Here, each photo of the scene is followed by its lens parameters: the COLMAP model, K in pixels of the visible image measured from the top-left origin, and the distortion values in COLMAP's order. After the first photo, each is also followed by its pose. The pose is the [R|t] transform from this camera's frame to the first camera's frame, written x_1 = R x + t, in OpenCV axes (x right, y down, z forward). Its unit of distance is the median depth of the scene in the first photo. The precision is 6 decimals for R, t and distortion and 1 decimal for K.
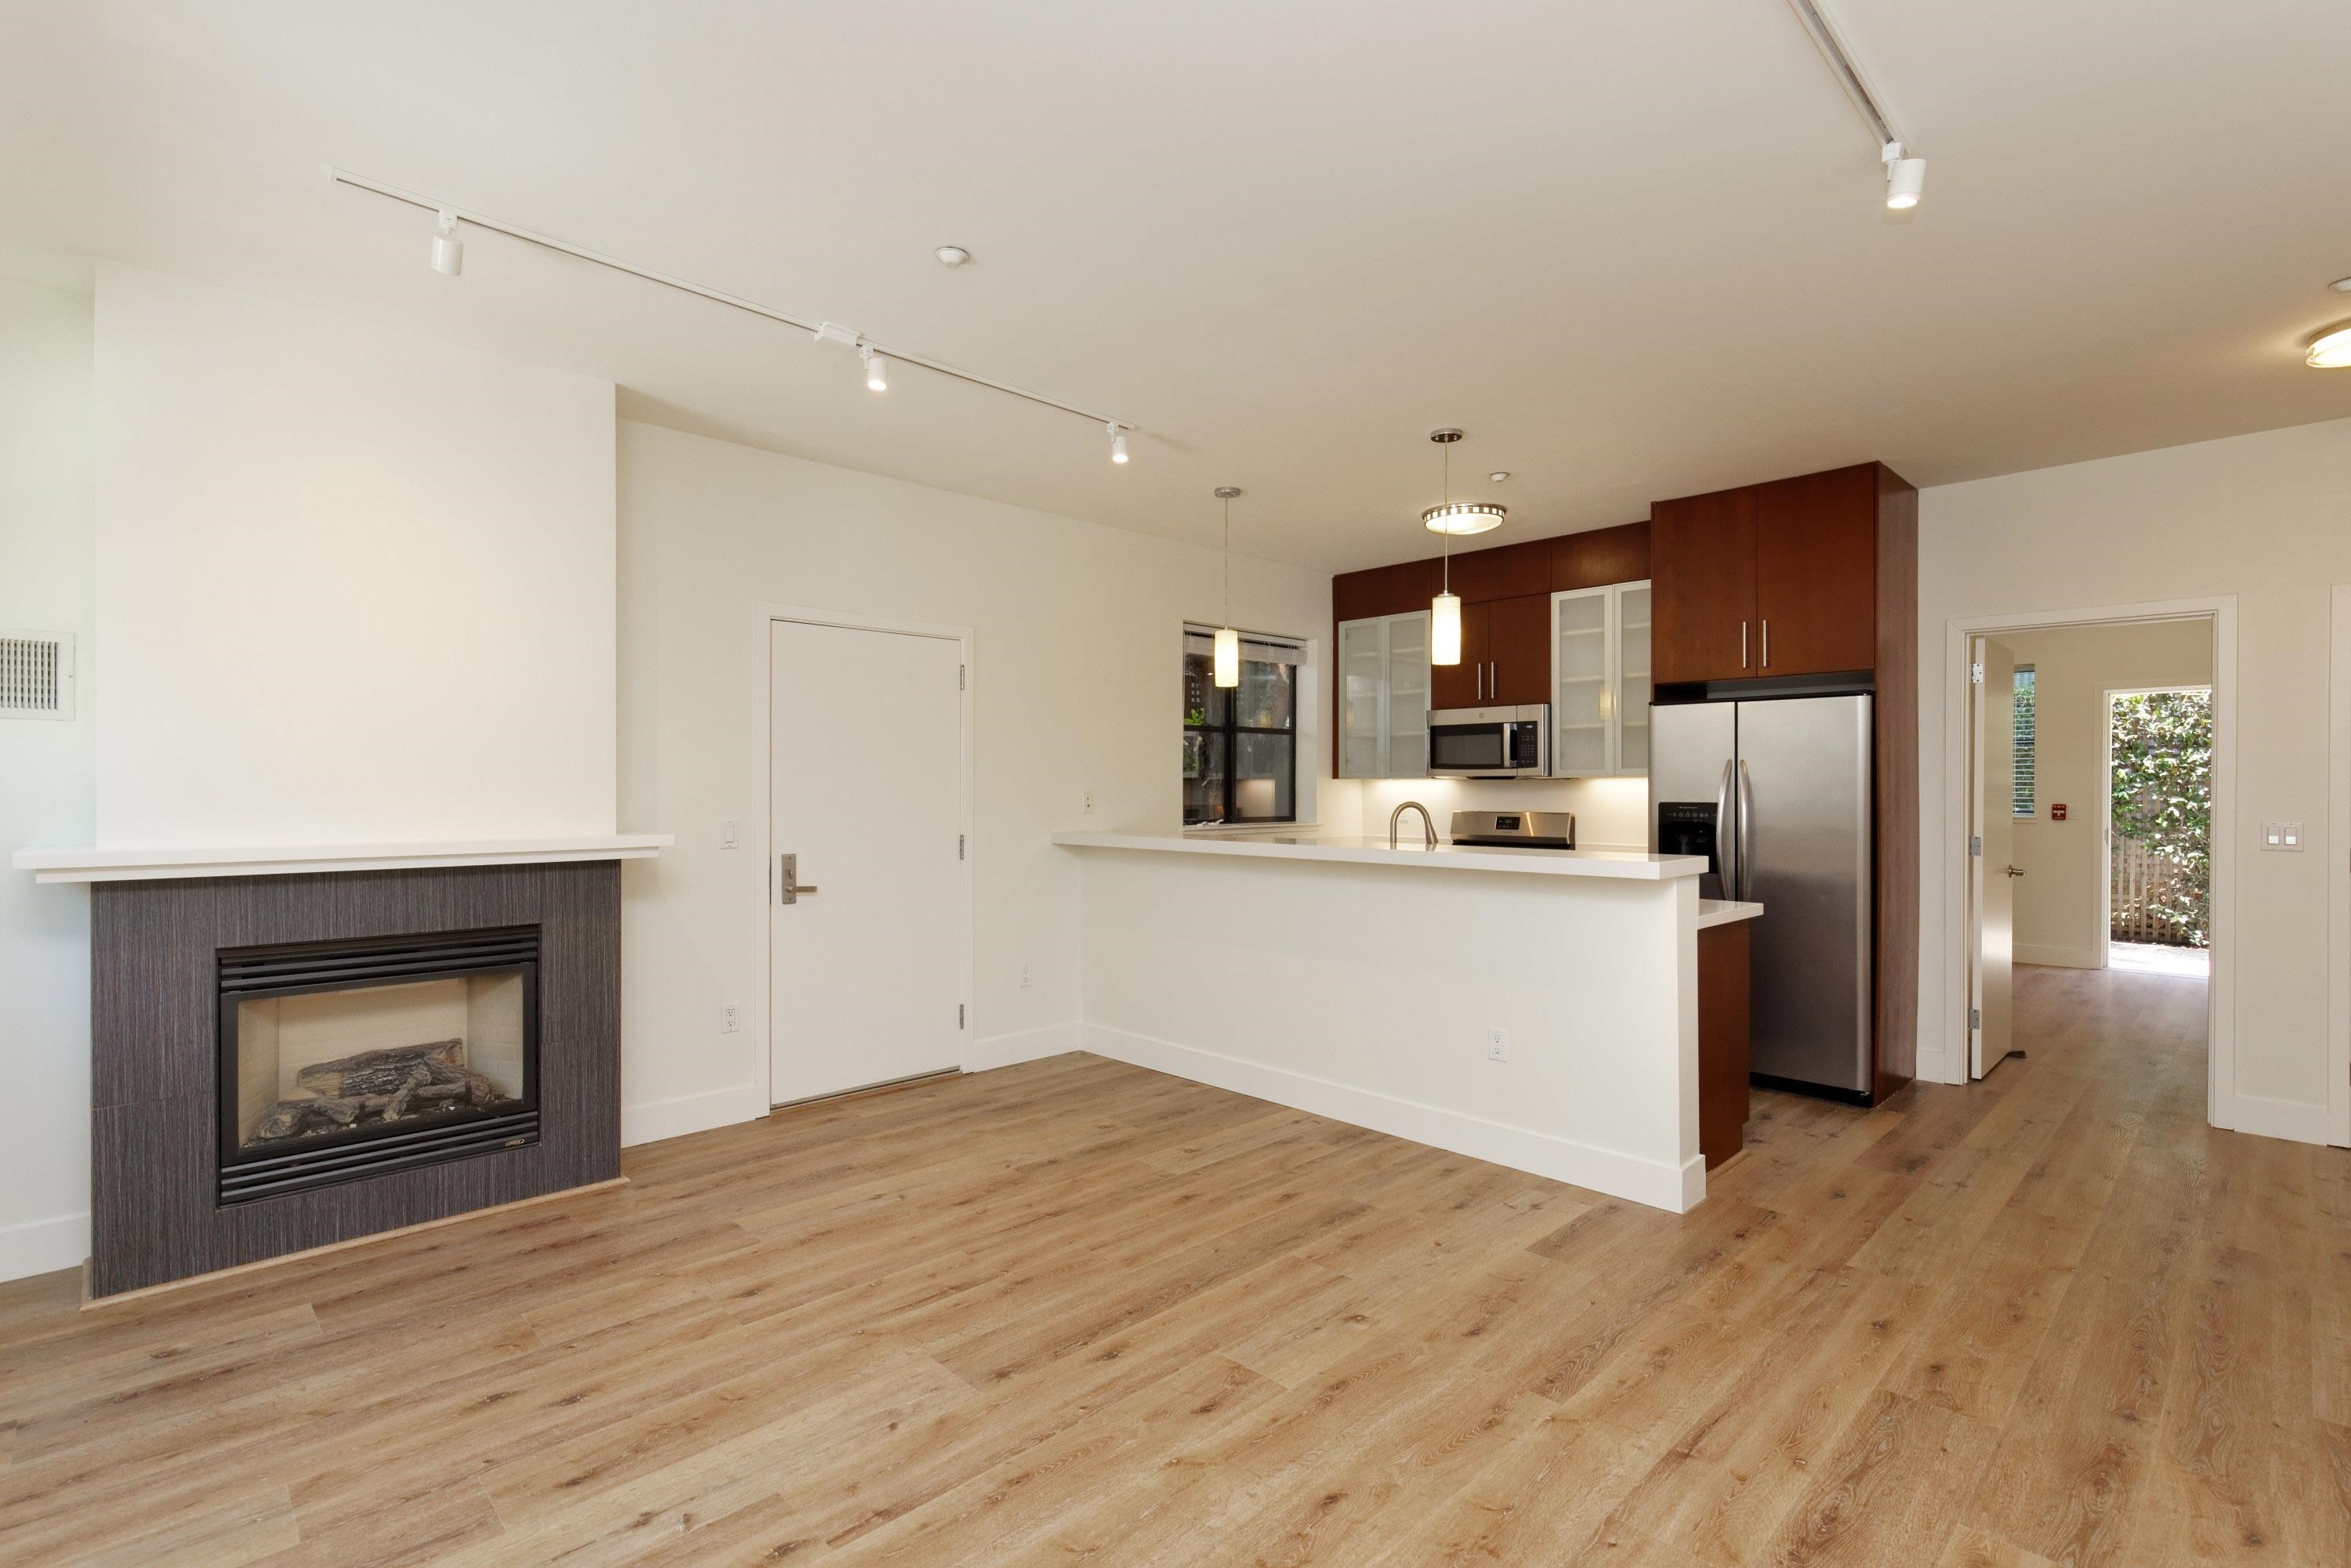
lens RADIAL K [[1074.6, 0, 1175.5], [0, 1074.6, 790.0], [0, 0, 1]] dist [0.007457, -0.001546]
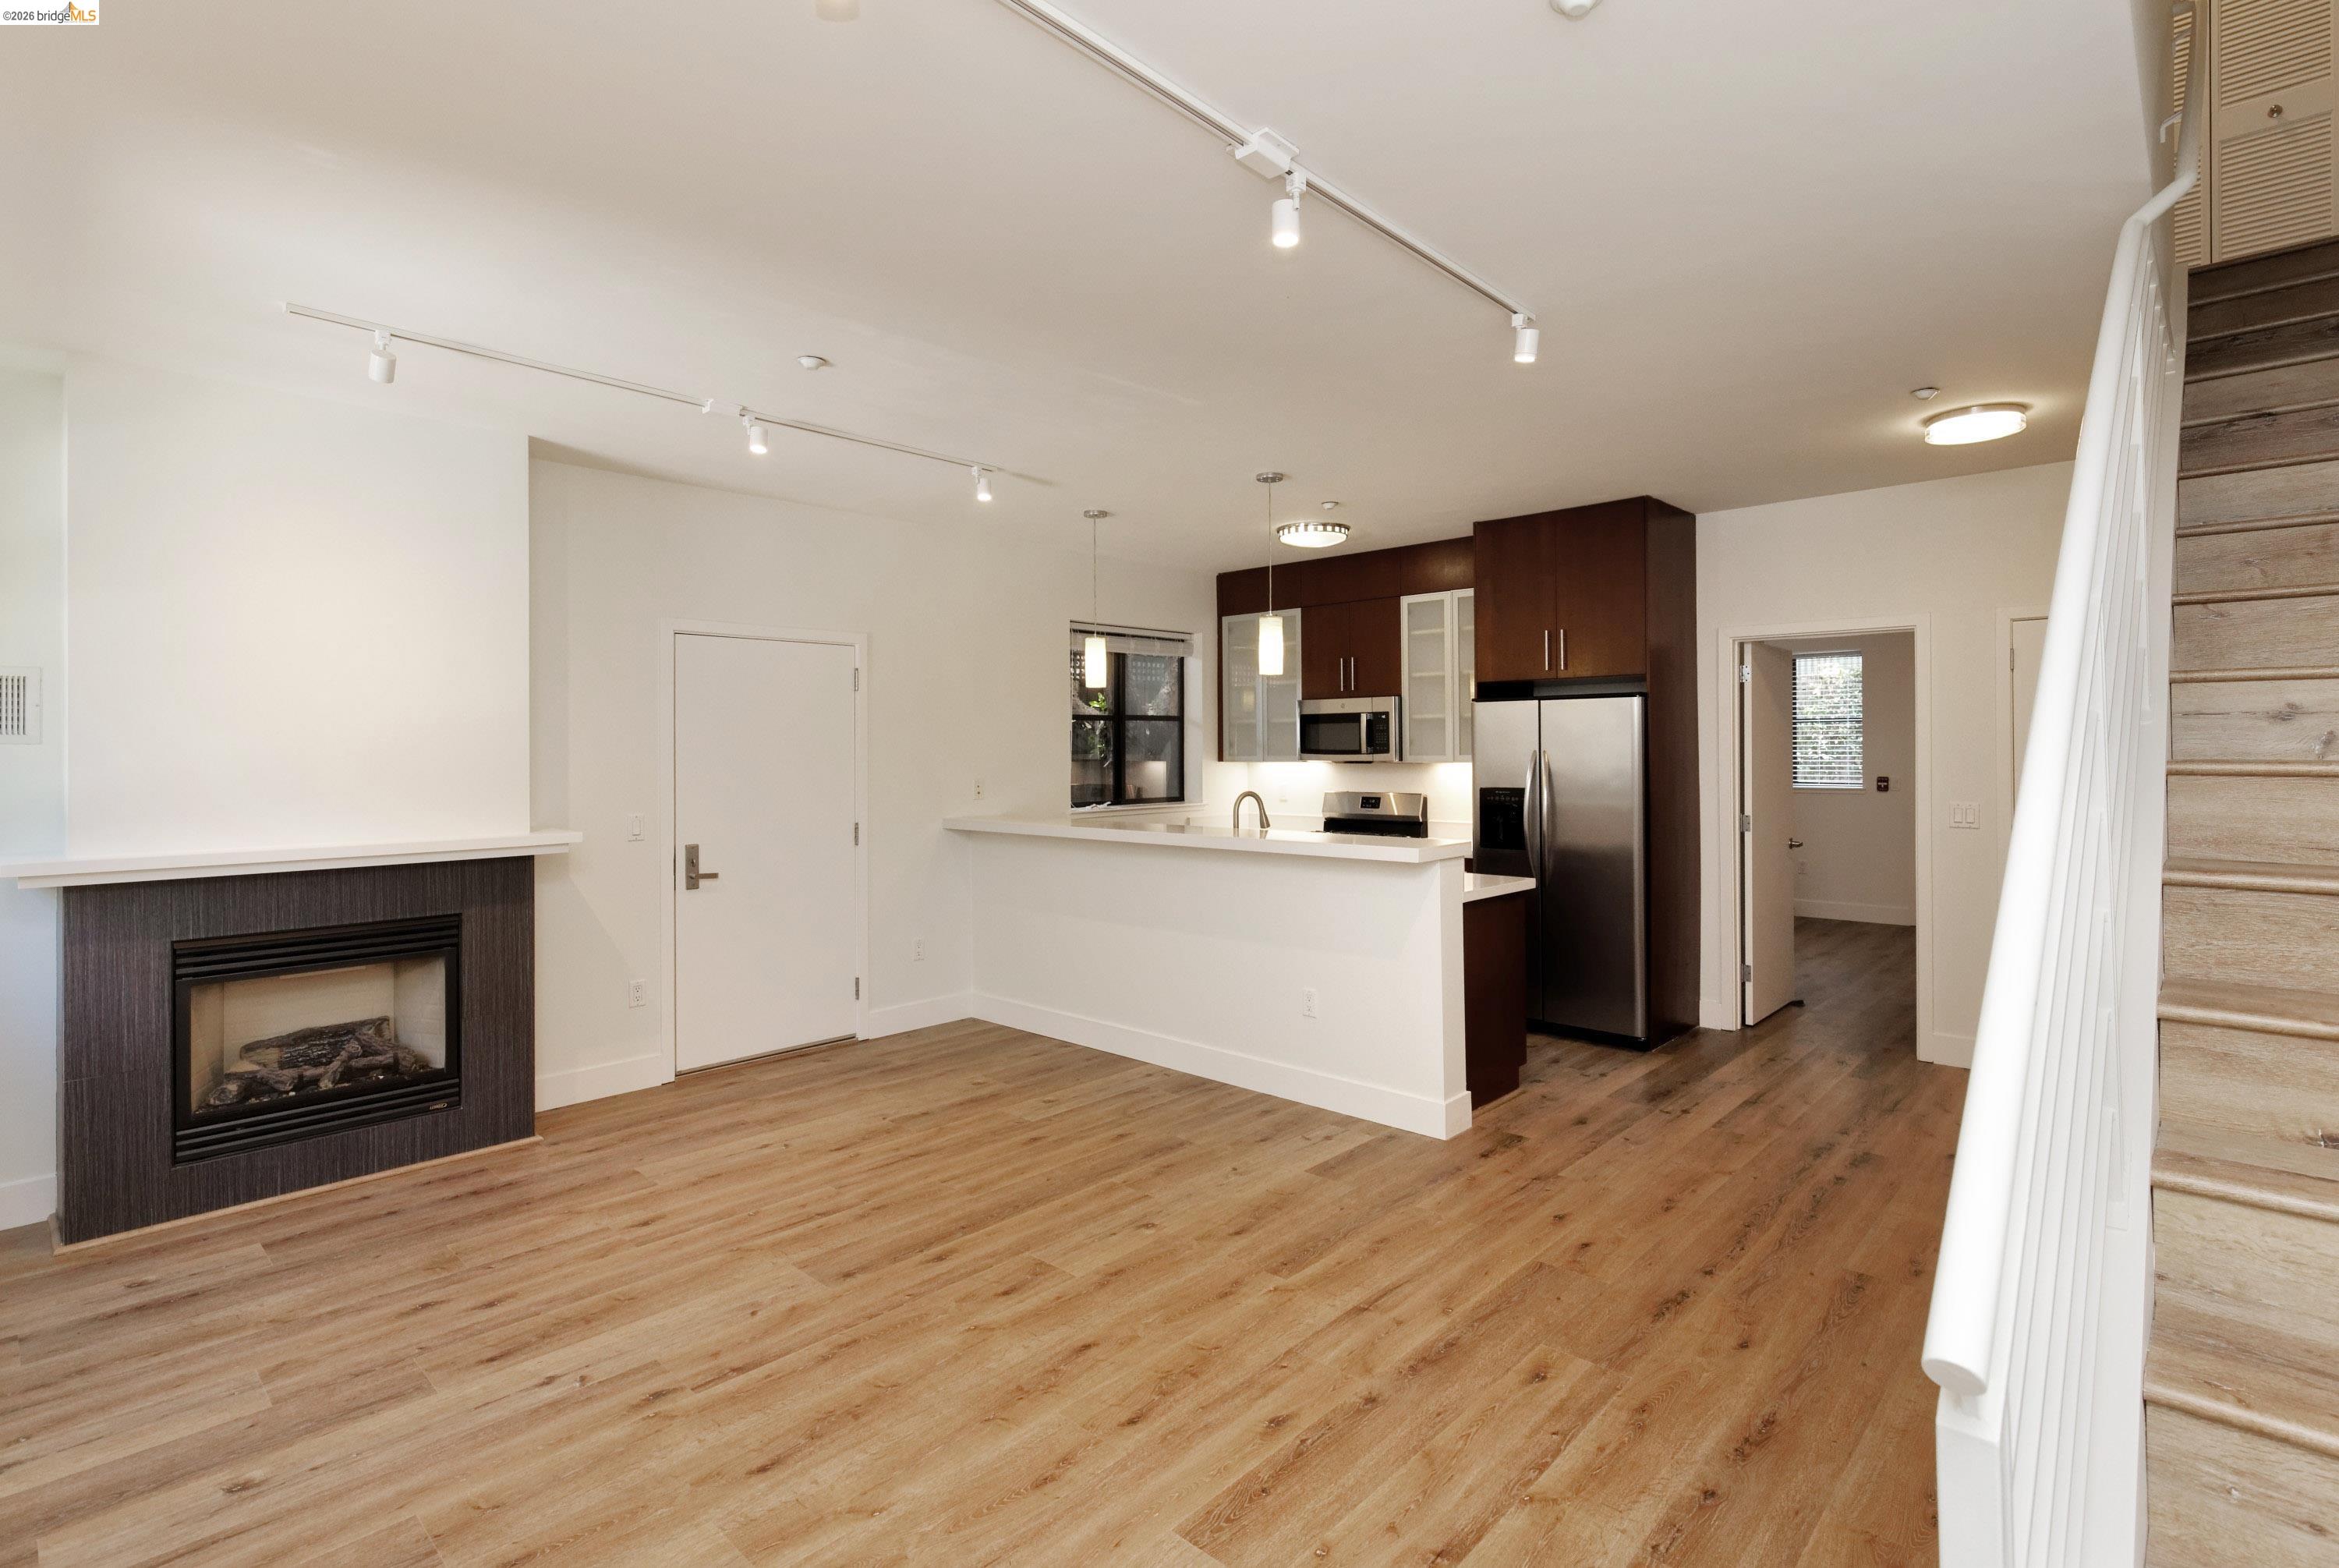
lens RADIAL K [[1101.1, 0, 1191.5], [0, 1101.1, 744.4], [0, 0, 1]] dist [0.007279, -0.000917]
pose [[0.998435, -0.007198, 0.055452, 0.121907], [0.007606, 0.999945, -0.007163, -0.041710], [-0.055398, 0.007573, 0.998436, -0.216564]]
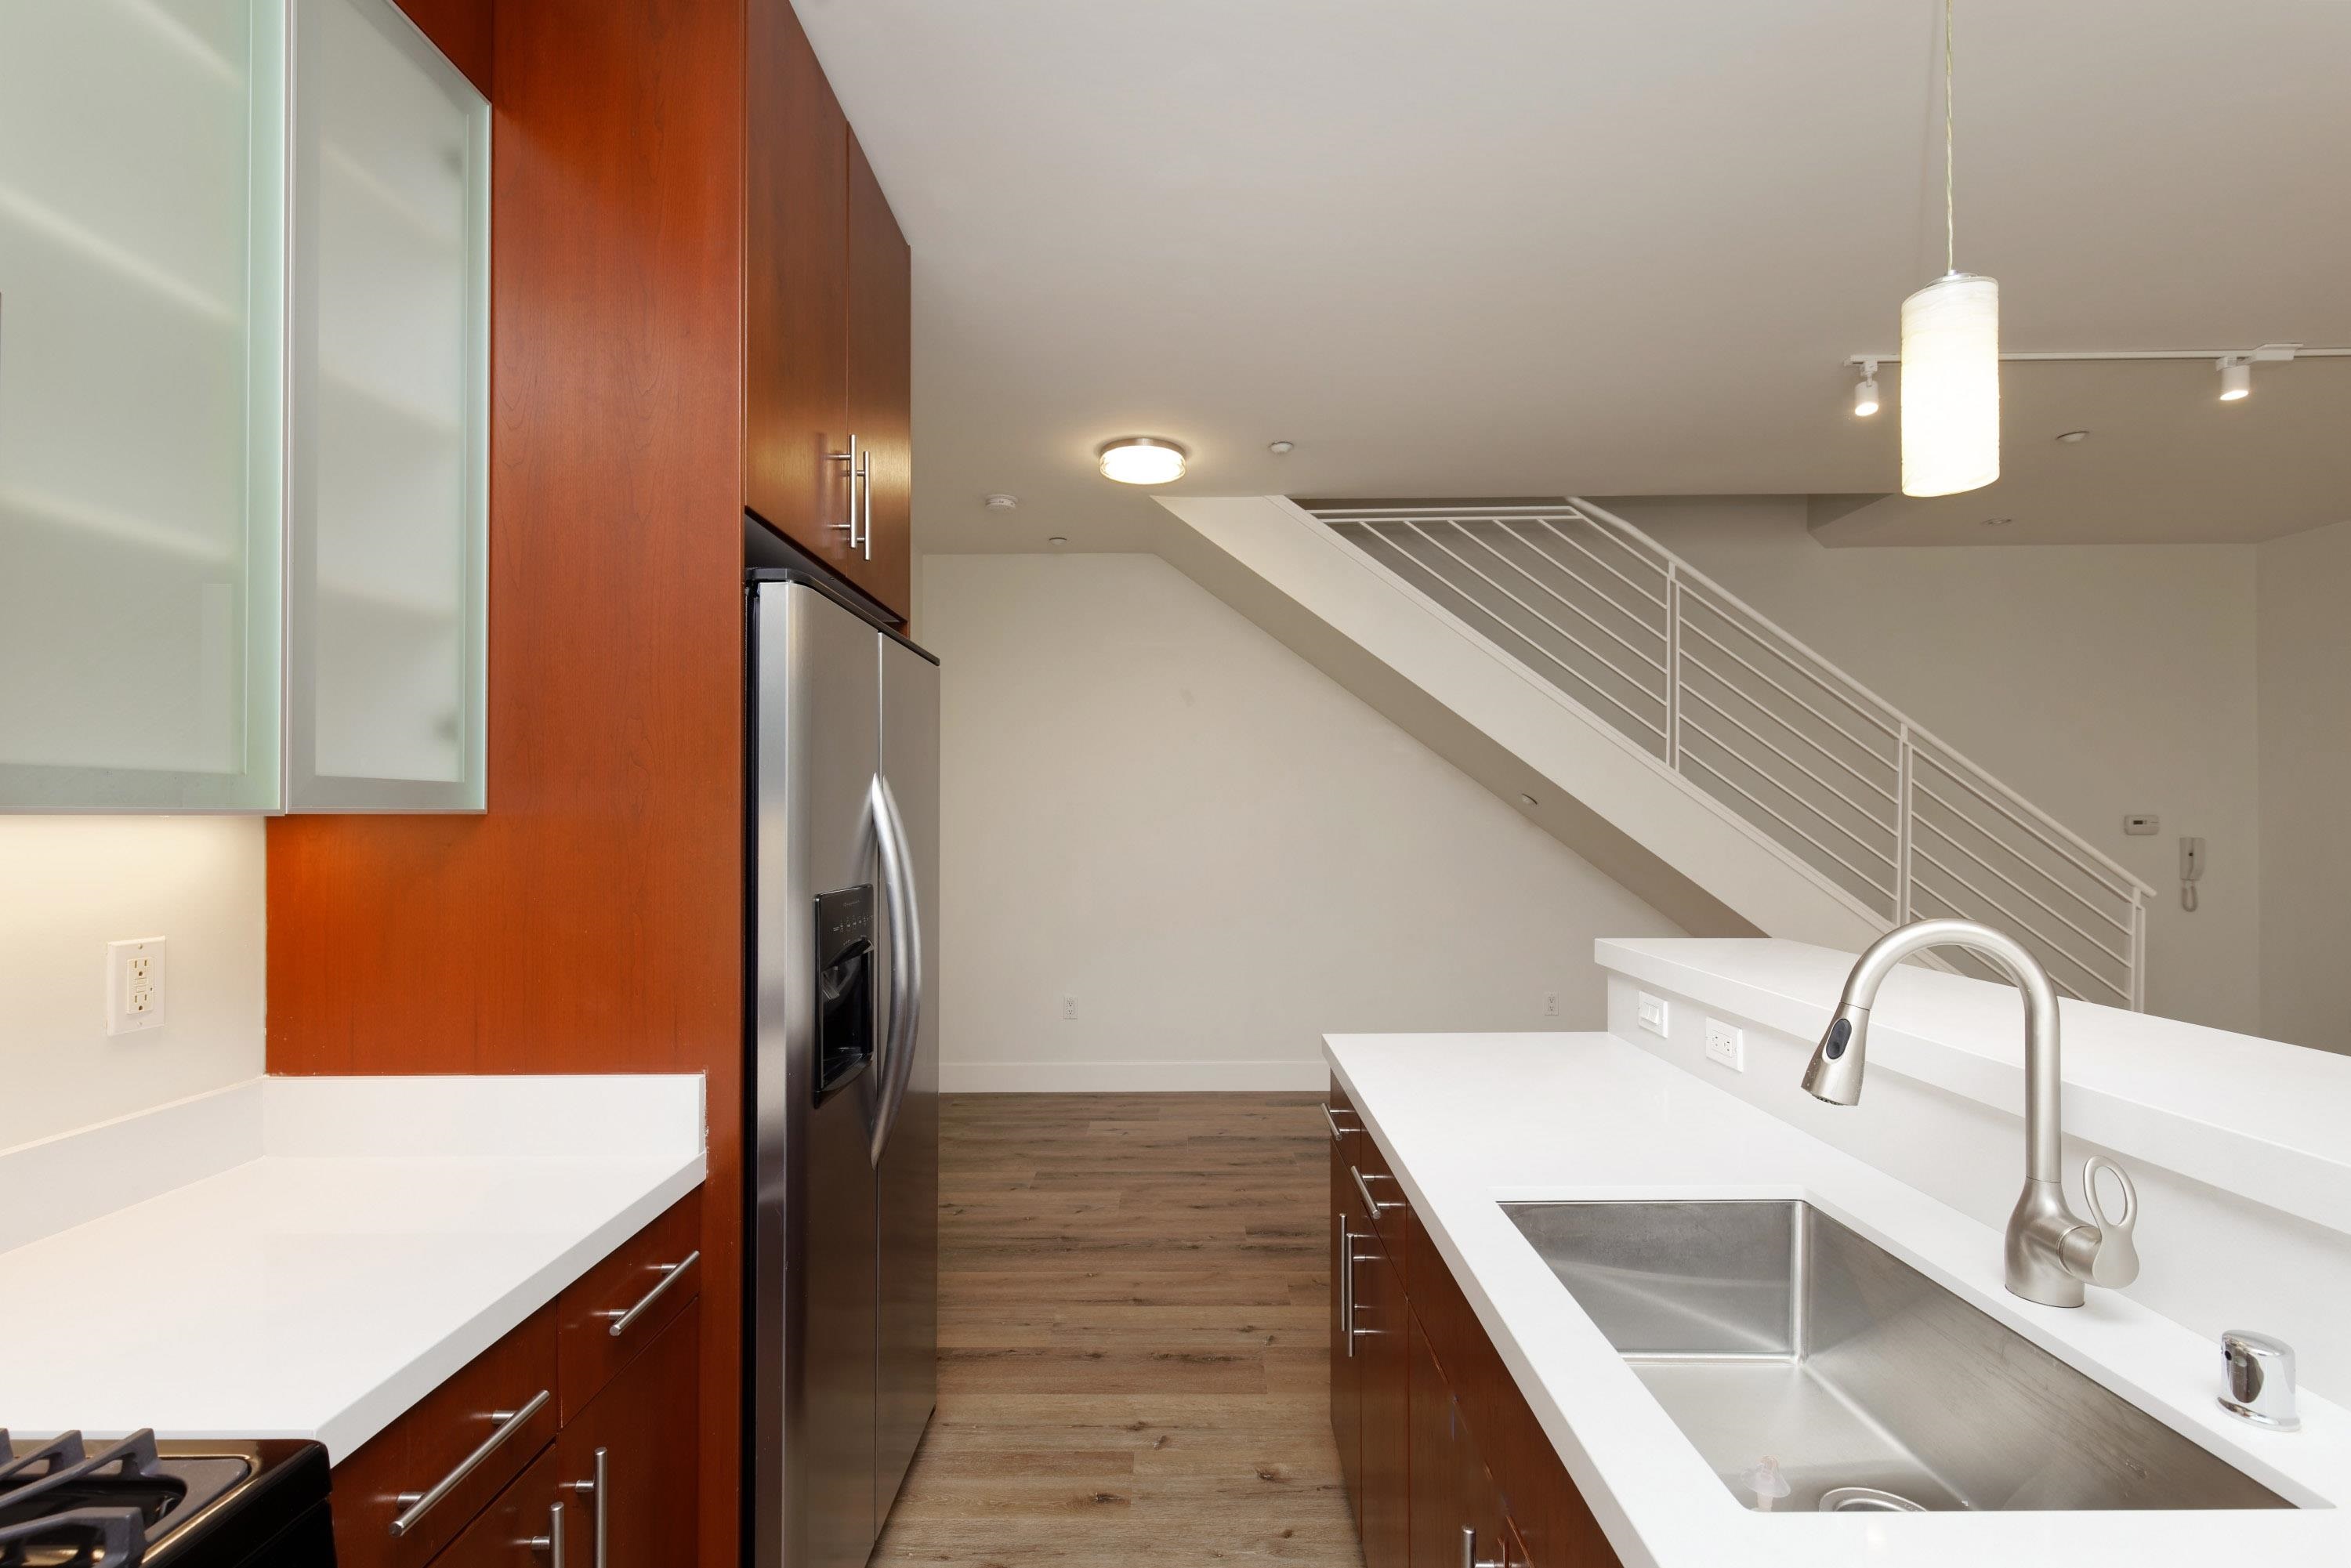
lens RADIAL K [[1053.3, 0, 1171.7], [0, 1053.3, 802.2], [0, 0, 1]] dist [0.004497, -0.000730]
pose [[-0.708851, 0.011416, 0.705266, 0.232430], [0.006735, 0.999933, -0.009416, -0.017767], [-0.705326, -0.001924, -0.708881, 1.718477]]
